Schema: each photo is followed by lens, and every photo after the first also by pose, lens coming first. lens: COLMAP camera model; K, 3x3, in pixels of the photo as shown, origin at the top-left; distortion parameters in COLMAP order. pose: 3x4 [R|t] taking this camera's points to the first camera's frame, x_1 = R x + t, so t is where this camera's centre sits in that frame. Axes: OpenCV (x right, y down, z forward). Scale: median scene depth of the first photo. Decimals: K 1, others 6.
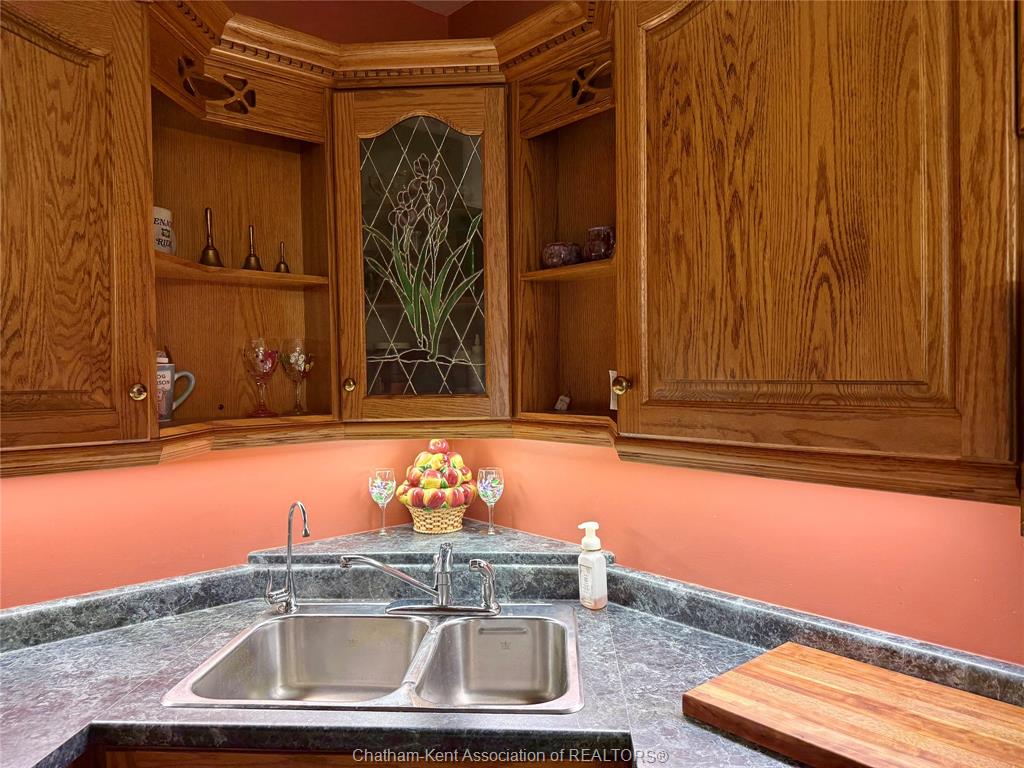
lens RADIAL K [[721.5, 0, 516.7], [0, 721.5, 385.5], [0, 0, 1]] dist [0.100744, -0.158947]
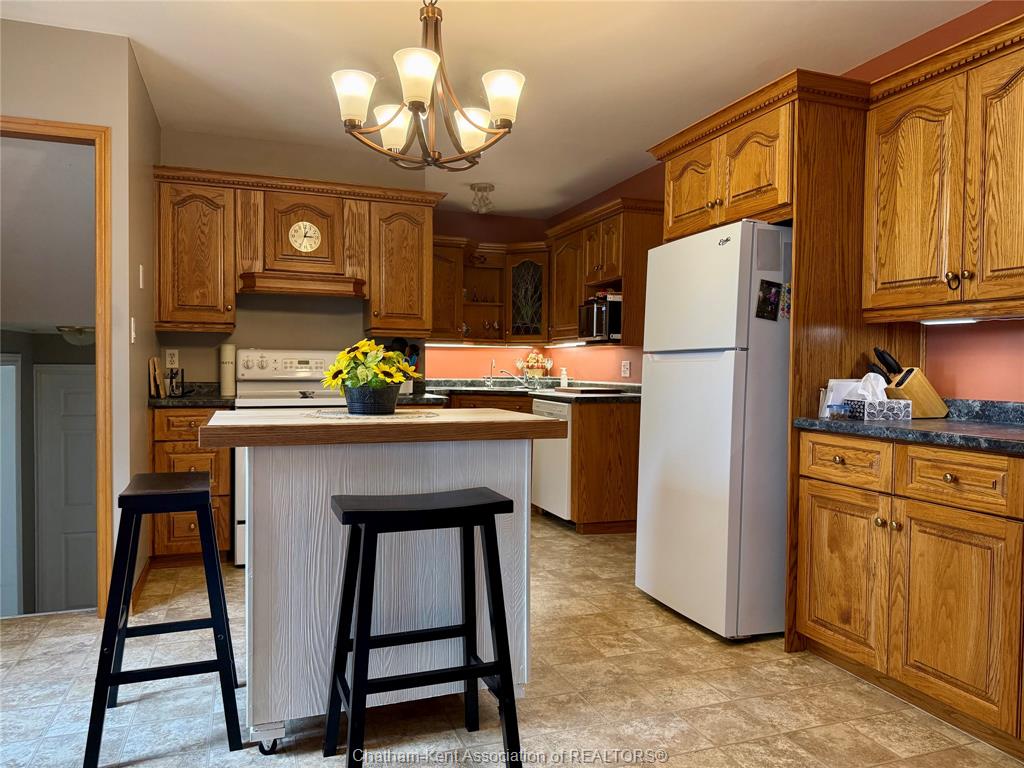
lens RADIAL K [[721.5, 0, 516.7], [0, 721.5, 385.5], [0, 0, 1]] dist [0.100744, -0.158947]
pose [[0.934236, 0.033001, -0.355124, 1.154705], [-0.028782, 0.999438, 0.017156, 0.212100], [0.355491, -0.005806, 0.934662, -2.489896]]
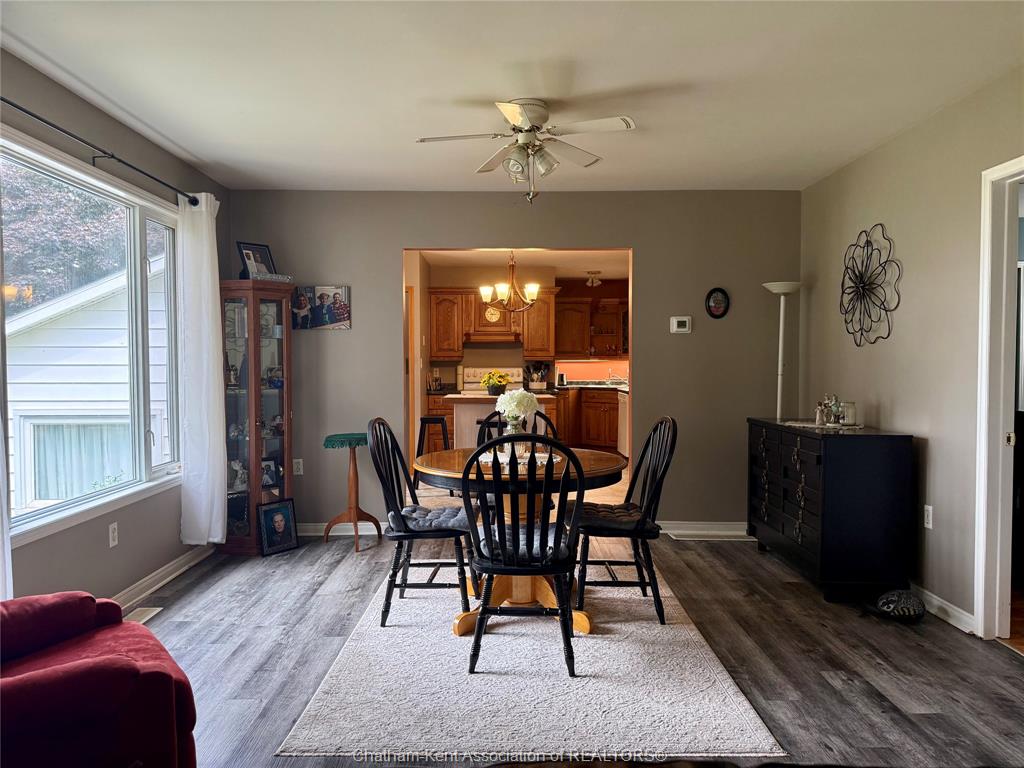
lens RADIAL K [[721.5, 0, 516.7], [0, 721.5, 385.5], [0, 0, 1]] dist [0.100744, -0.158947]
pose [[0.763559, 0.033358, -0.644876, 3.105778], [-0.018604, 0.999387, 0.029668, 0.121348], [0.645470, -0.010655, 0.763712, -4.304740]]
